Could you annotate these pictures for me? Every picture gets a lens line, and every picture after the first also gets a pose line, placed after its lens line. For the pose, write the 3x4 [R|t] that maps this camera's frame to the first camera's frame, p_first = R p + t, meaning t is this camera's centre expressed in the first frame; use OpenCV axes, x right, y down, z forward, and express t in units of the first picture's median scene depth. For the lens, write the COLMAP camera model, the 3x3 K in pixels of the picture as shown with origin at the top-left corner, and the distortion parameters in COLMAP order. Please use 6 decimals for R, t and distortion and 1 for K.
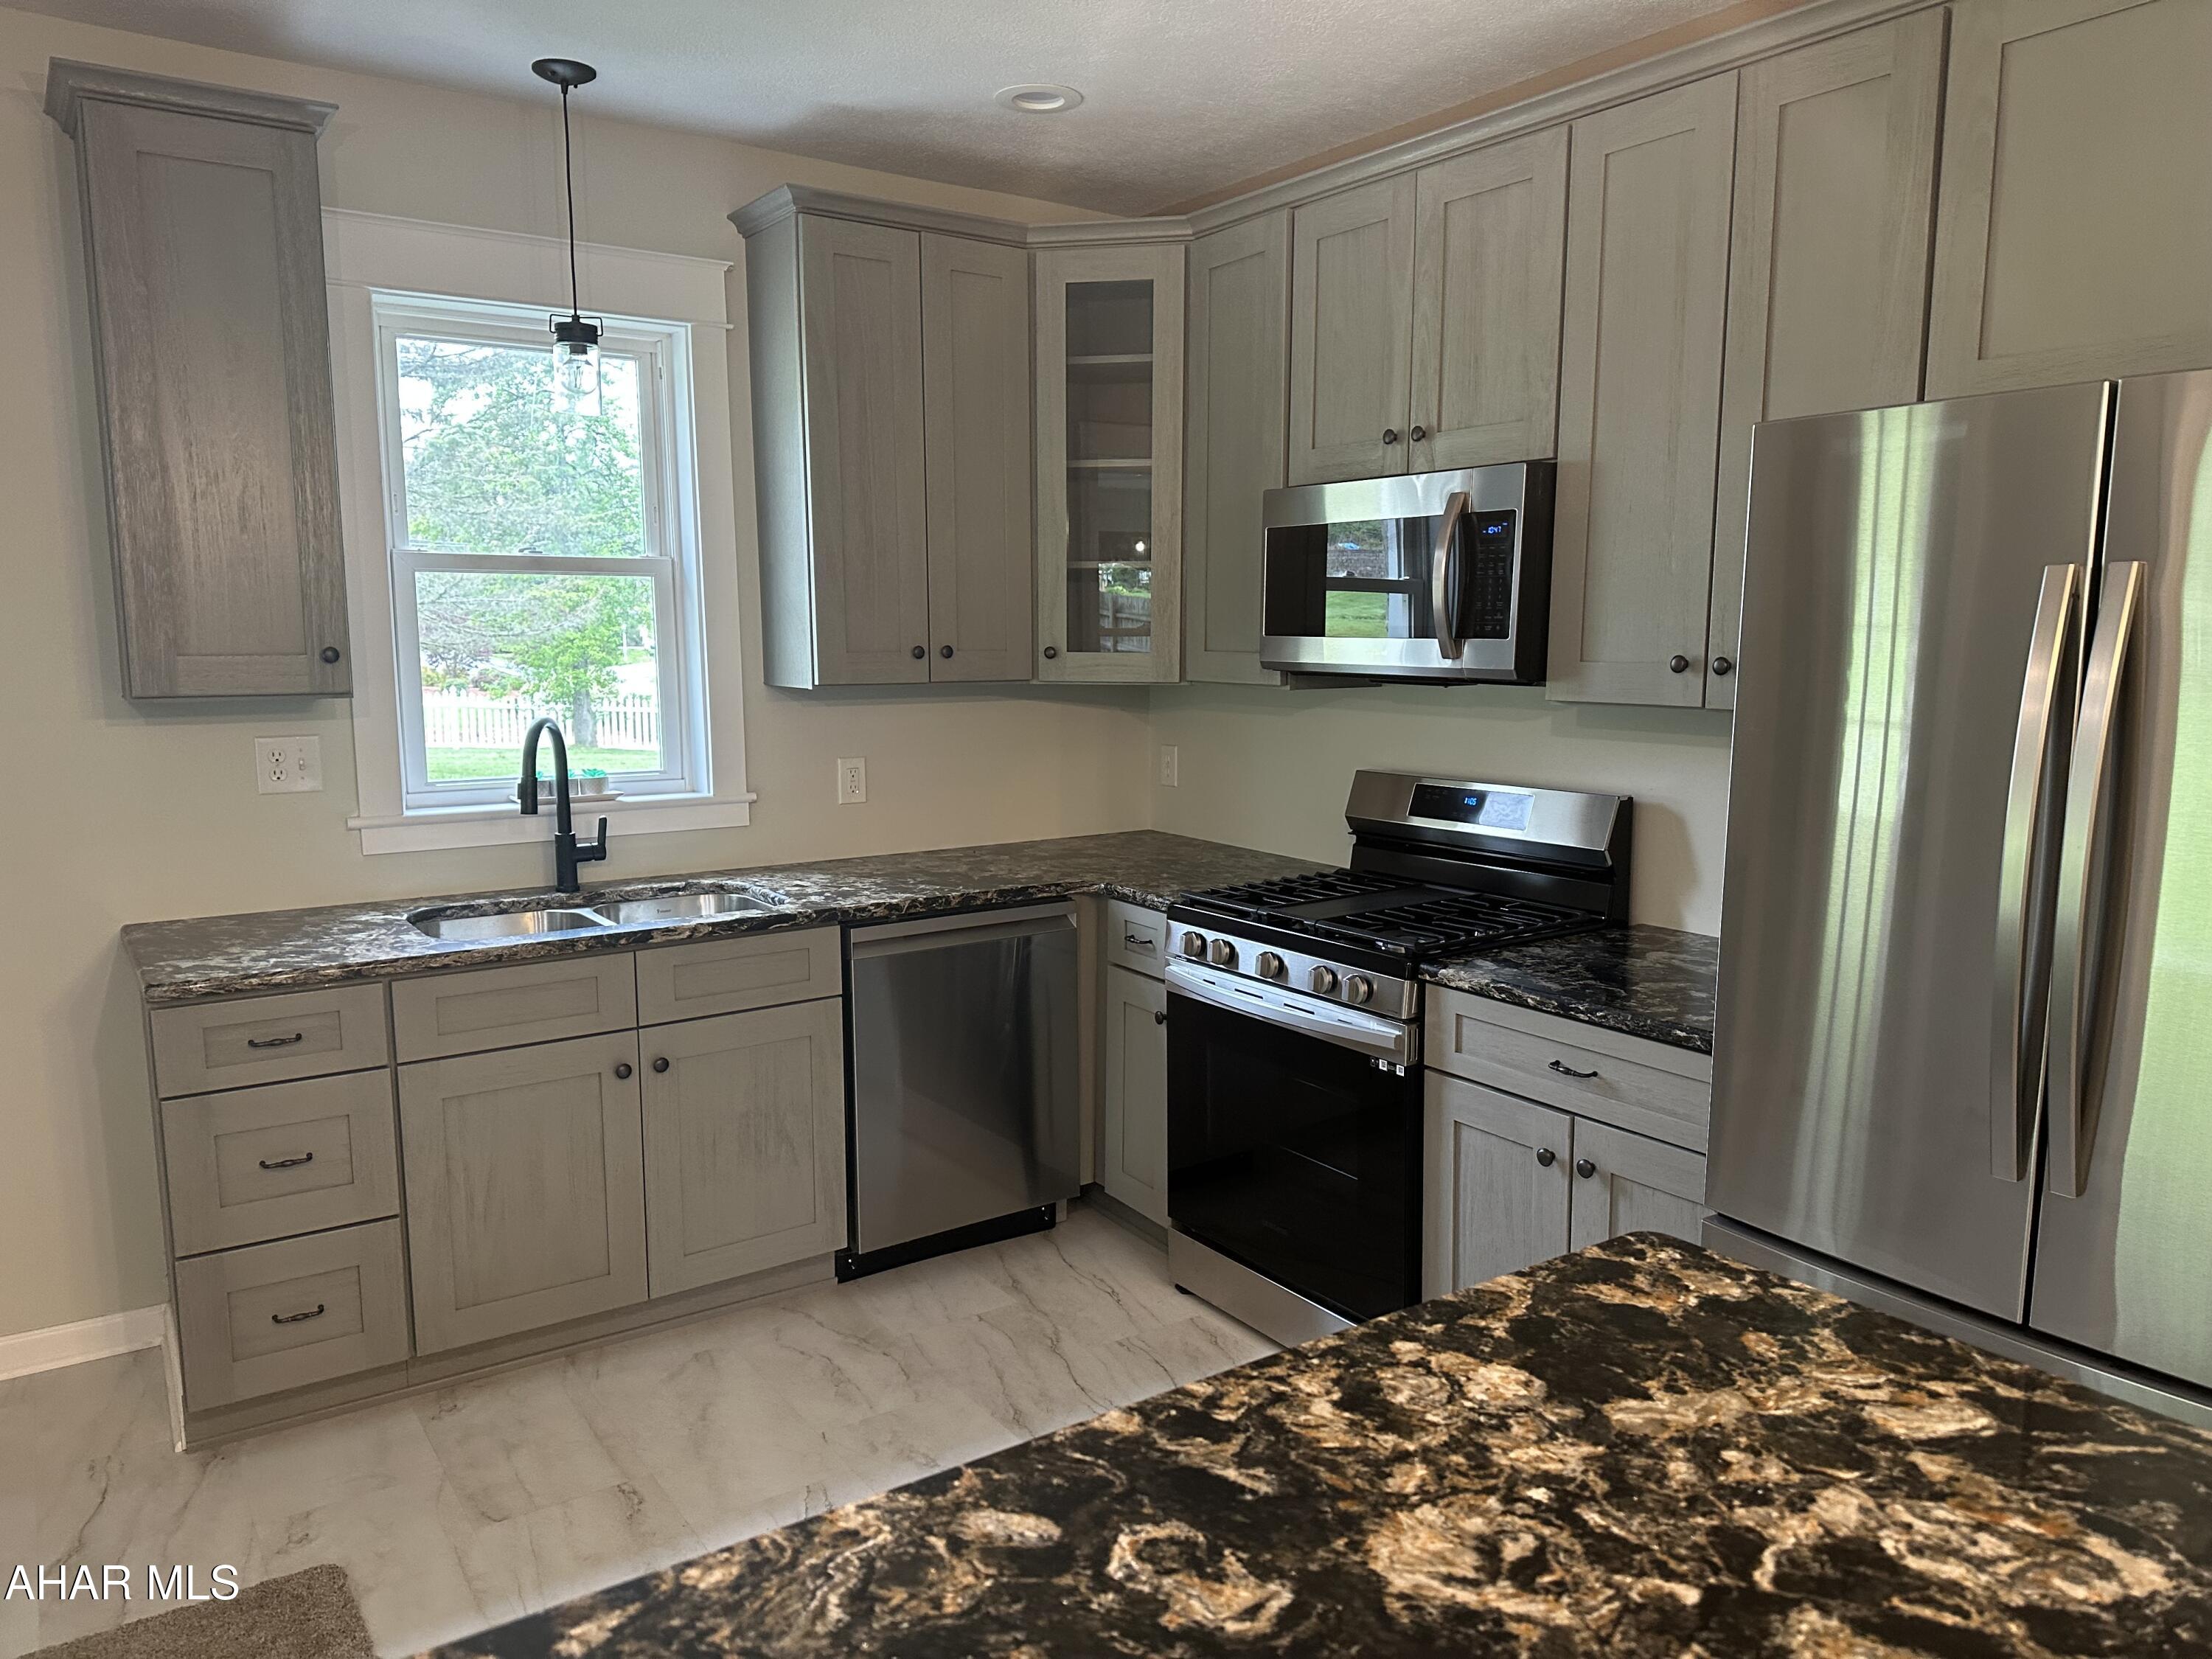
lens RADIAL K [[1565.8, 0, 1106.0], [0, 1565.8, 829.5], [0, 0, 1]] dist [0.164757, -0.237039]
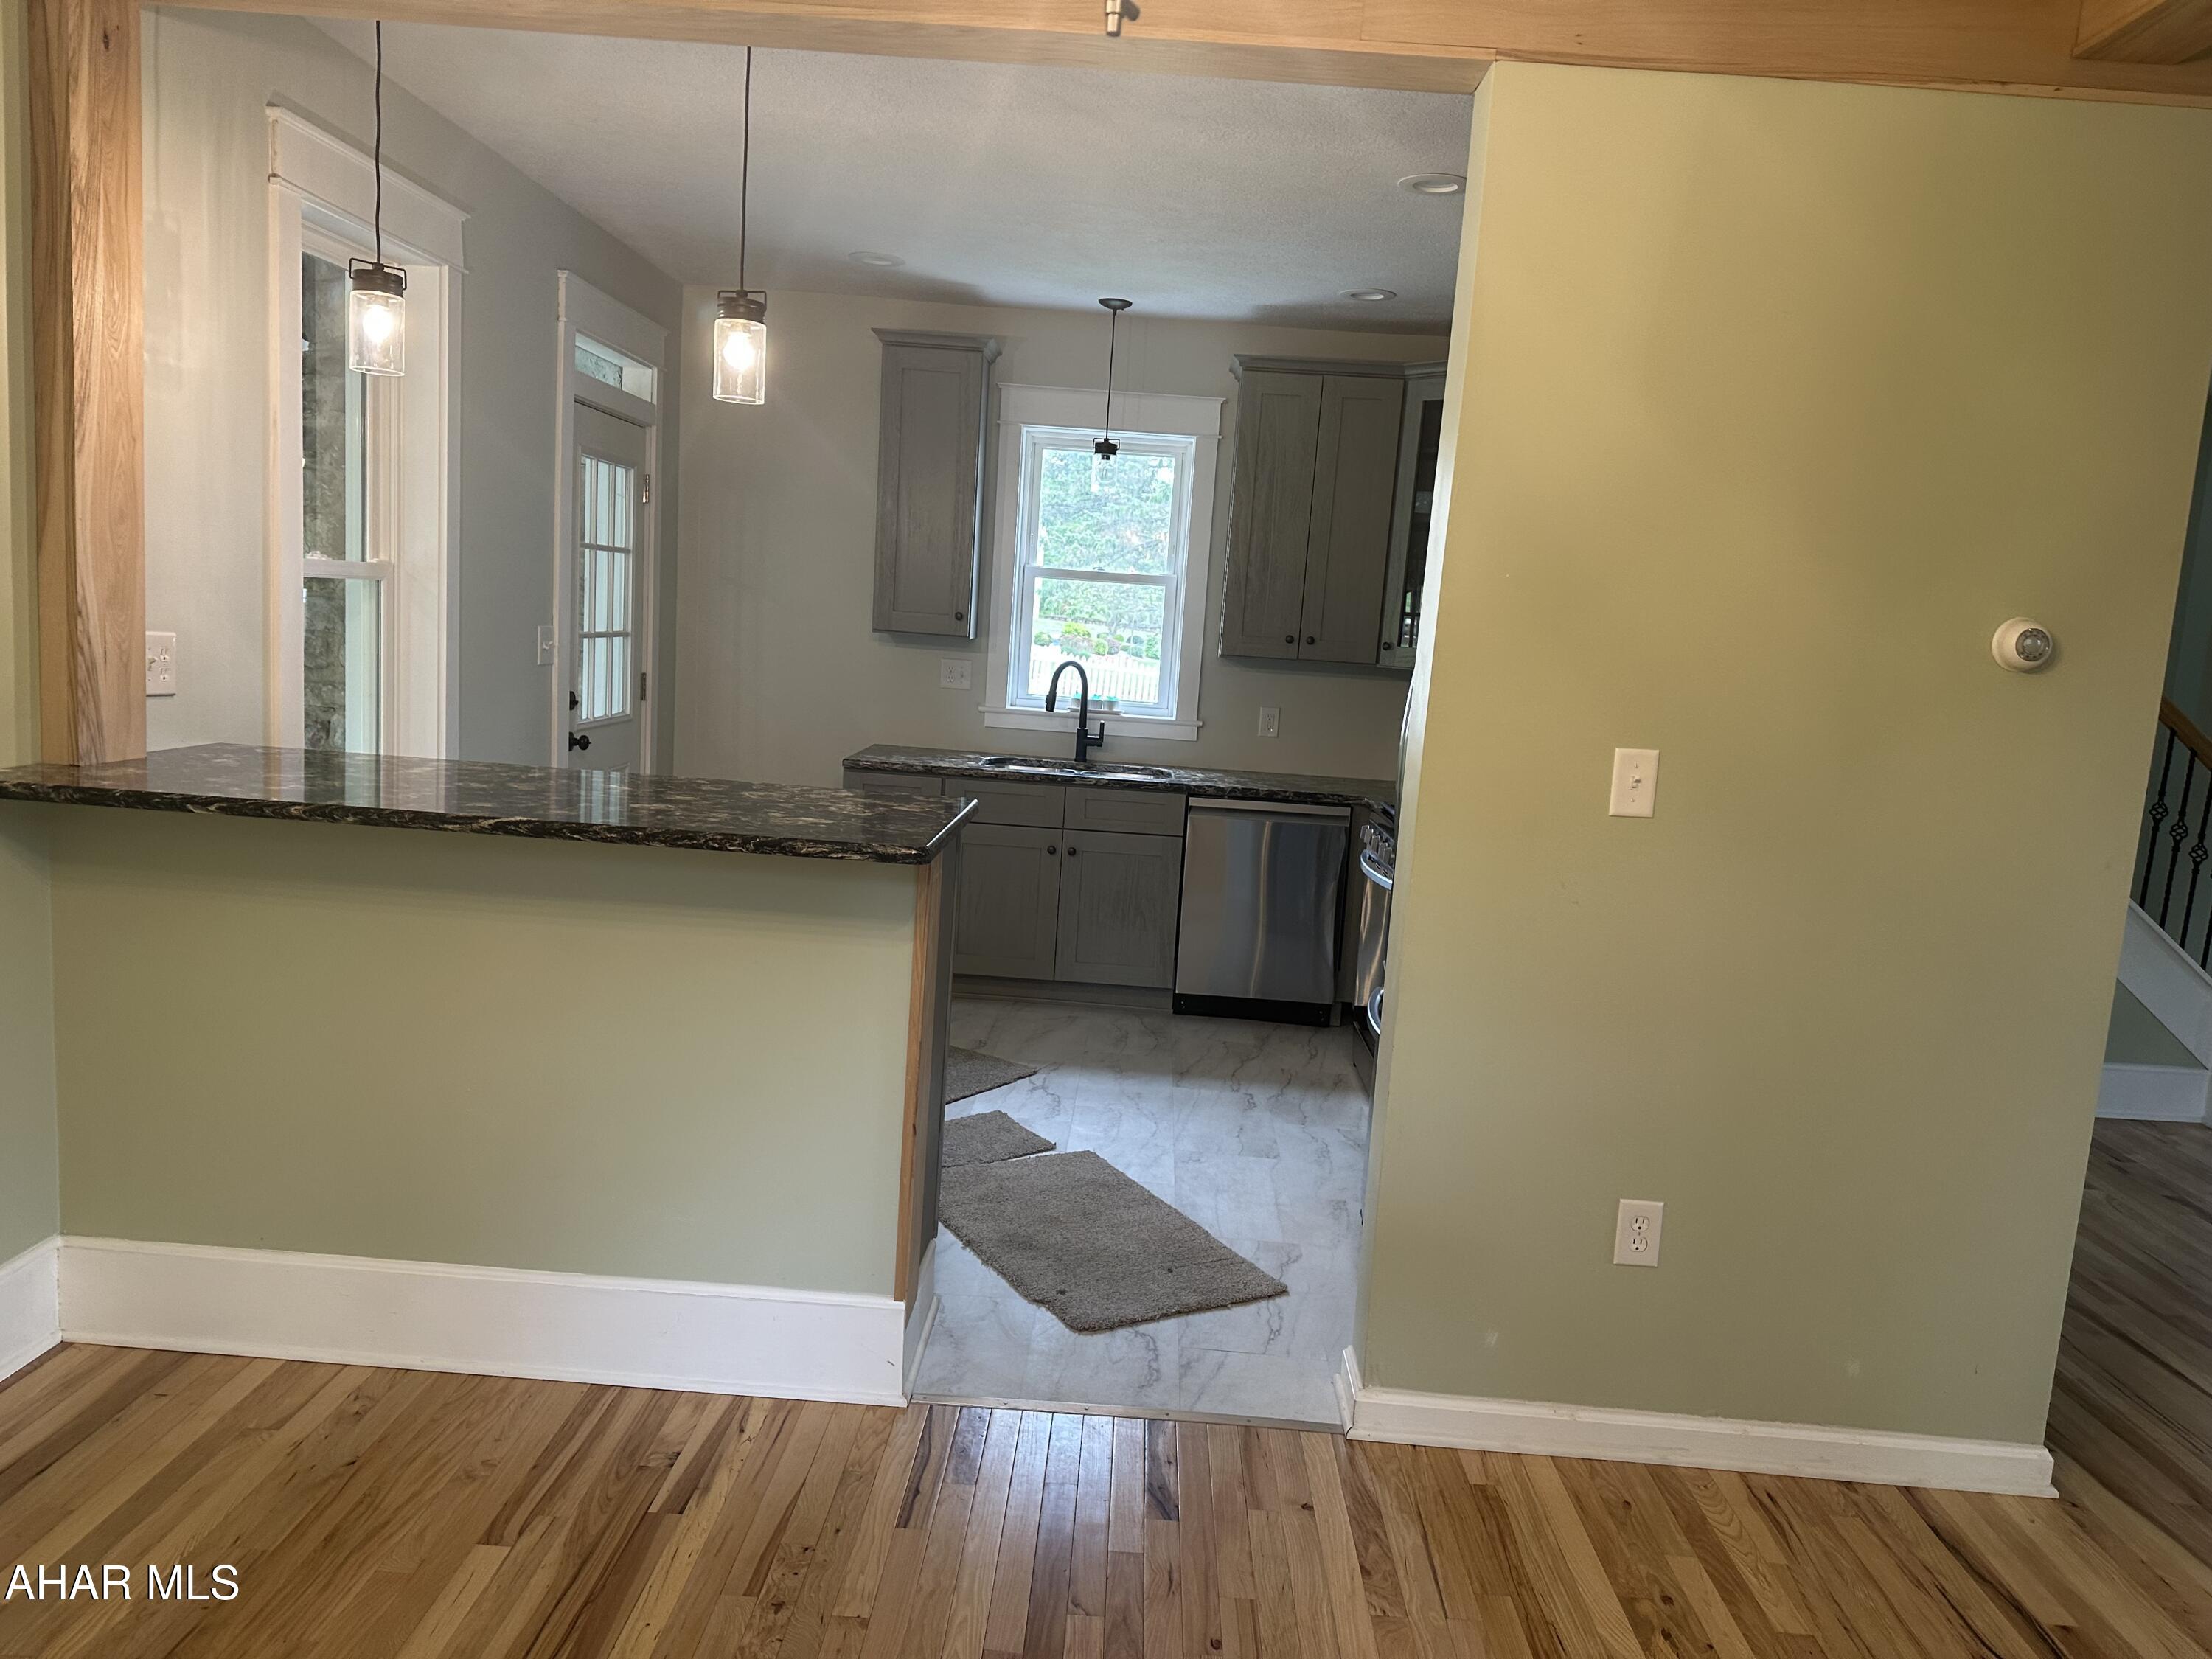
lens RADIAL K [[1565.8, 0, 1106.0], [0, 1565.8, 829.5], [0, 0, 1]] dist [0.164757, -0.237039]
pose [[0.800351, 0.134496, -0.584251, 0.669143], [-0.148149, 0.988658, 0.024646, 0.062498], [0.580939, 0.066831, 0.811199, -0.360347]]
